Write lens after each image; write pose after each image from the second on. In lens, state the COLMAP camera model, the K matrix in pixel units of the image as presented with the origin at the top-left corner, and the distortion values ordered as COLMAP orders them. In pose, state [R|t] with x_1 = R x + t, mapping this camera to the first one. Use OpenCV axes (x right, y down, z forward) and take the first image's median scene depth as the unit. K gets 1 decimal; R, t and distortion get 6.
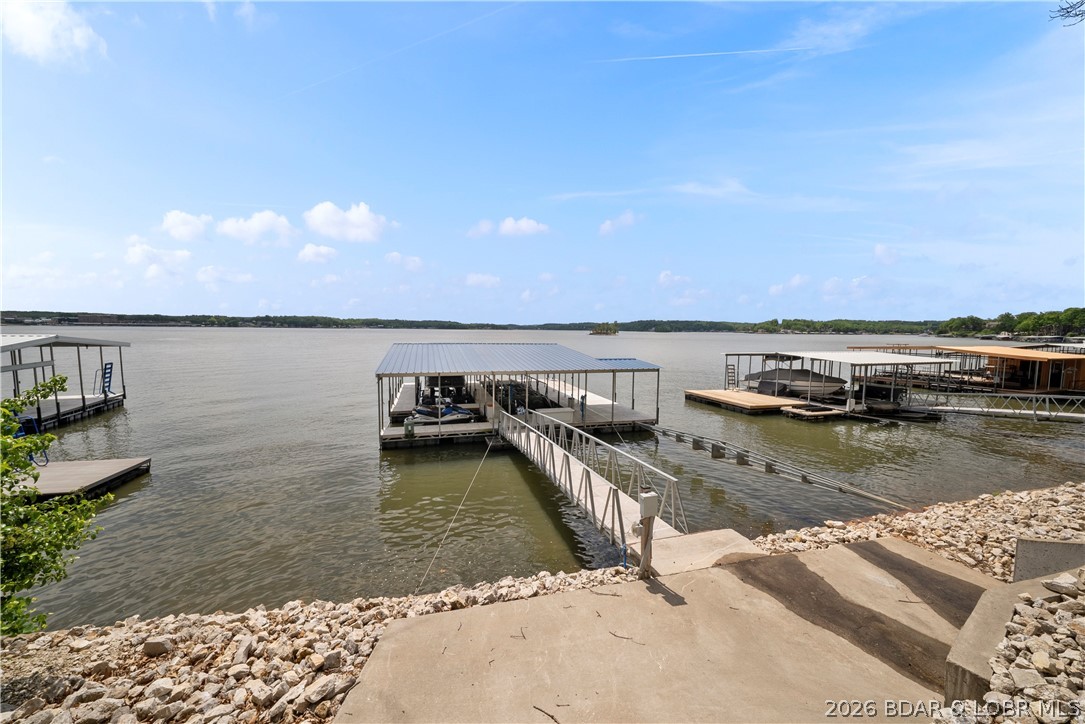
lens RADIAL K [[391.9, 0, 542.5], [0, 391.9, 362.0], [0, 0, 1]] dist [-0.000604, -0.002572]
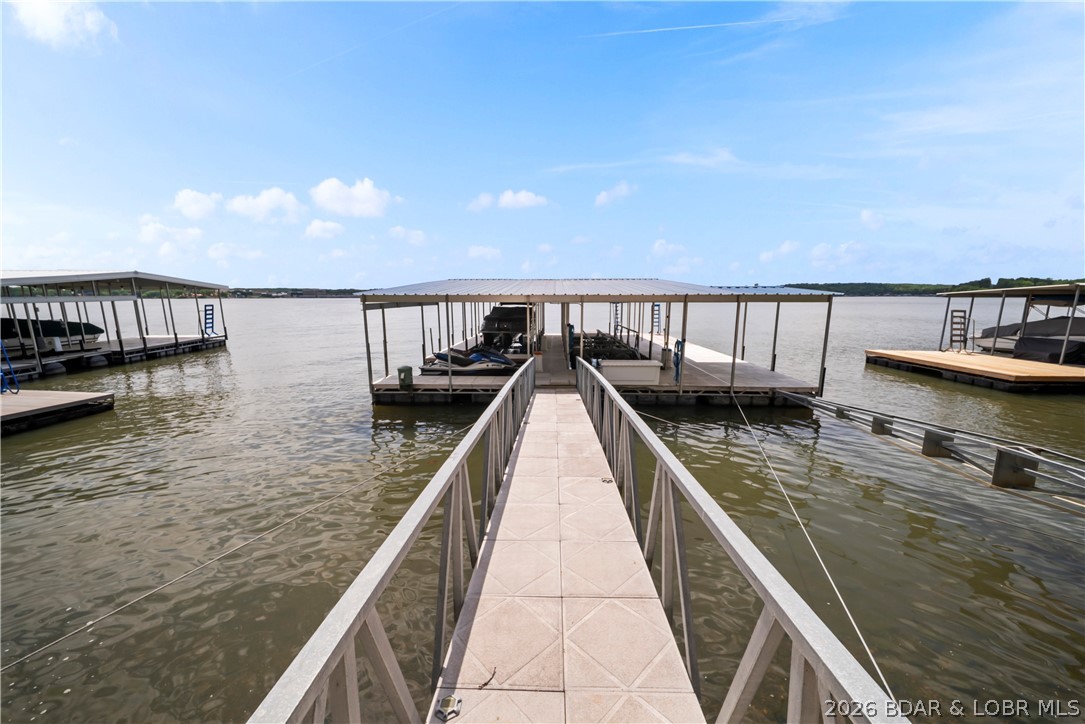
lens RADIAL K [[384.5, 0, 541.5], [0, 384.5, 353.4], [0, 0, 1]] dist [-0.007807, -0.000163]
pose [[0.948583, 0.032419, -0.314865, 0.077798], [-0.012538, 0.997809, 0.064963, 0.061395], [0.316281, -0.057675, 0.946911, 0.328765]]
